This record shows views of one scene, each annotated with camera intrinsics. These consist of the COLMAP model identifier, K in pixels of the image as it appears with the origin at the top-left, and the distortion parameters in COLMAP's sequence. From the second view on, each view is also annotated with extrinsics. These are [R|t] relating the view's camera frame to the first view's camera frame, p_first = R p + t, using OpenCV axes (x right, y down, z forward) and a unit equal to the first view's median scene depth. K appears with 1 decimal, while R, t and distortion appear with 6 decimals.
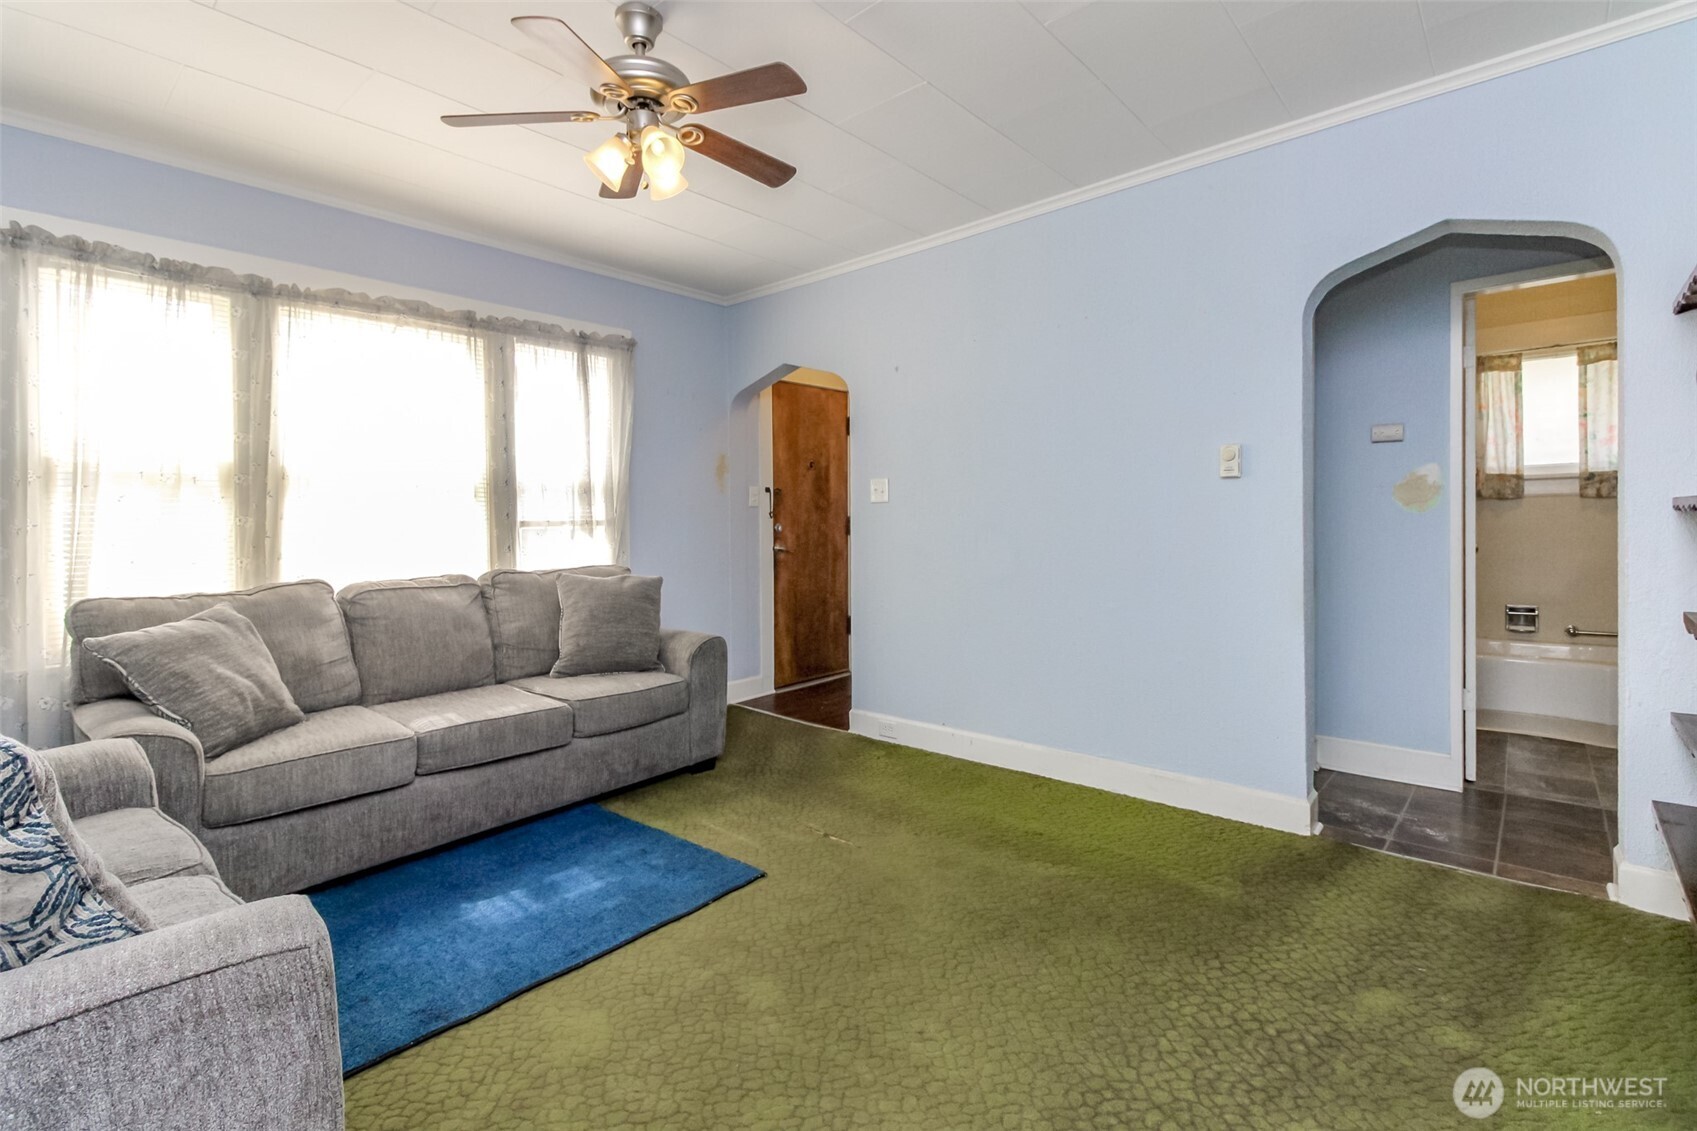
lens RADIAL K [[773.6, 0, 837.2], [0, 773.6, 525.9], [0, 0, 1]] dist [0.012155, -0.008506]
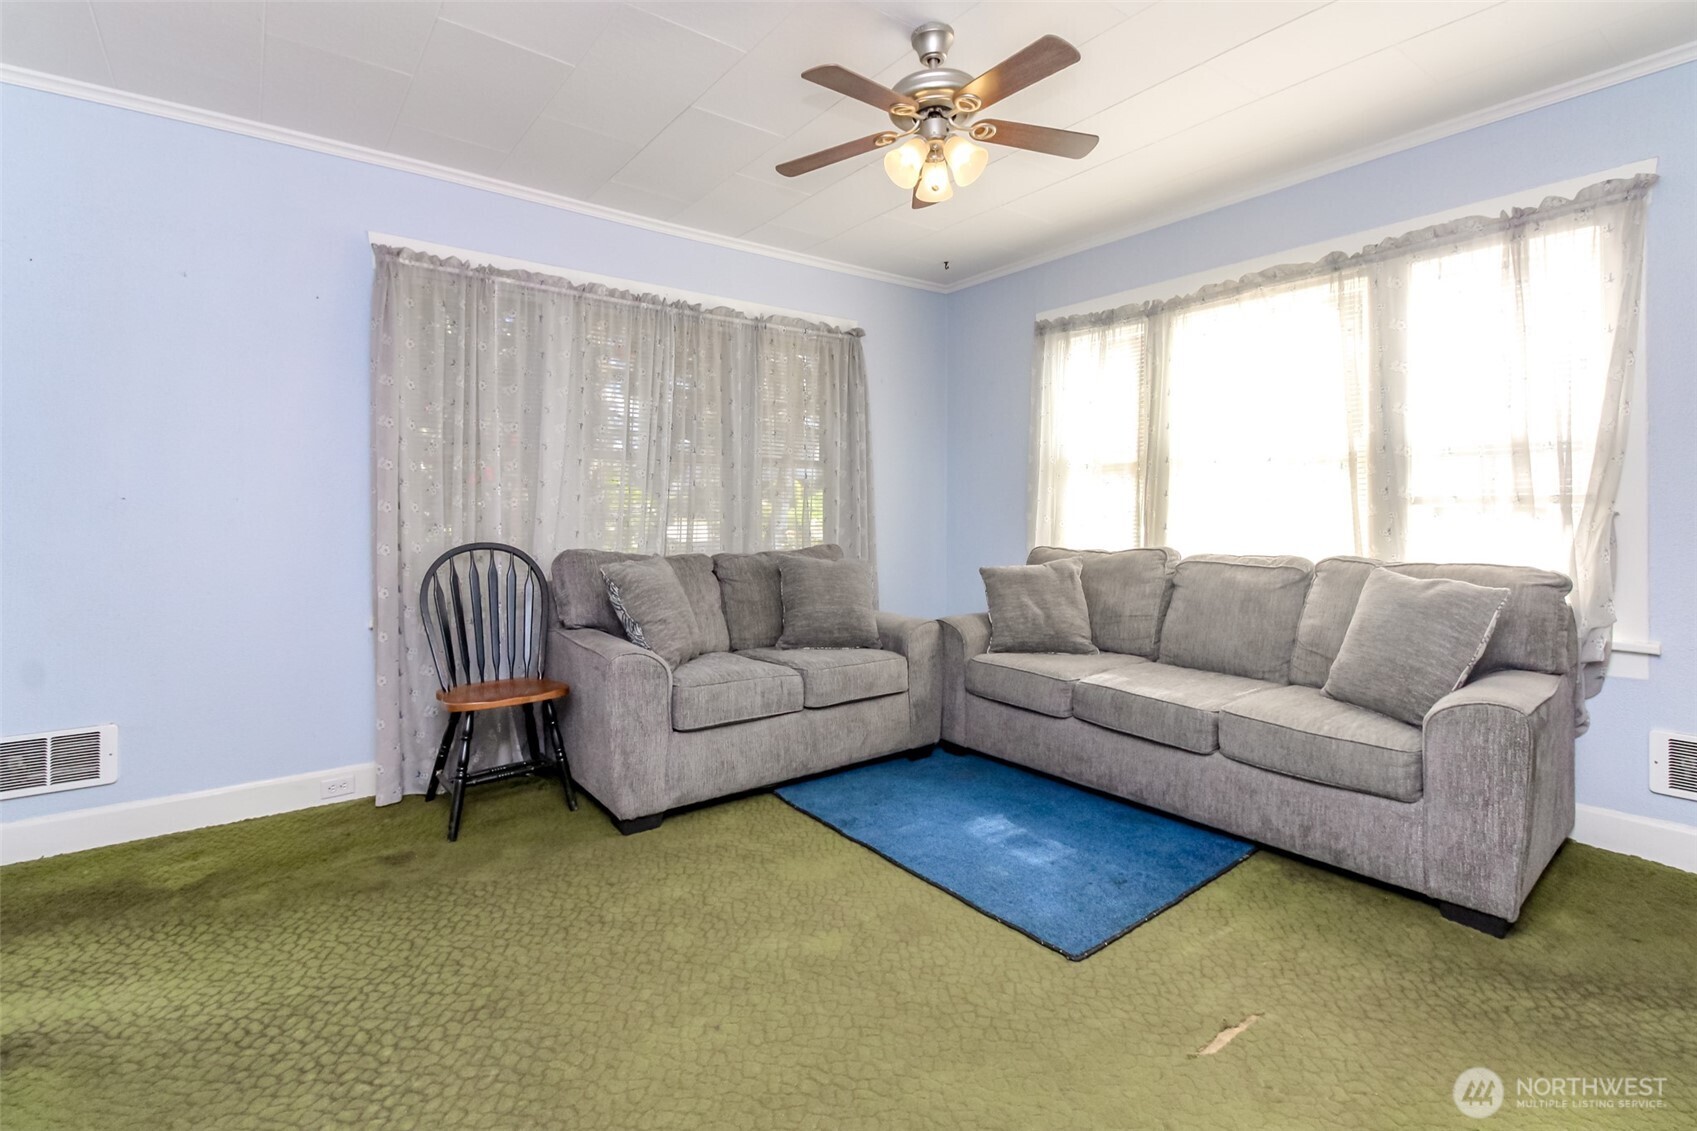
lens RADIAL K [[773.6, 0, 829.1], [0, 773.6, 500.1], [0, 0, 1]] dist [0.012155, -0.008506]
pose [[-0.200236, 0.008895, -0.979707, 0.574945], [0.001403, 0.999960, 0.008792, -0.013171], [0.979747, 0.000386, -0.200240, 0.740367]]
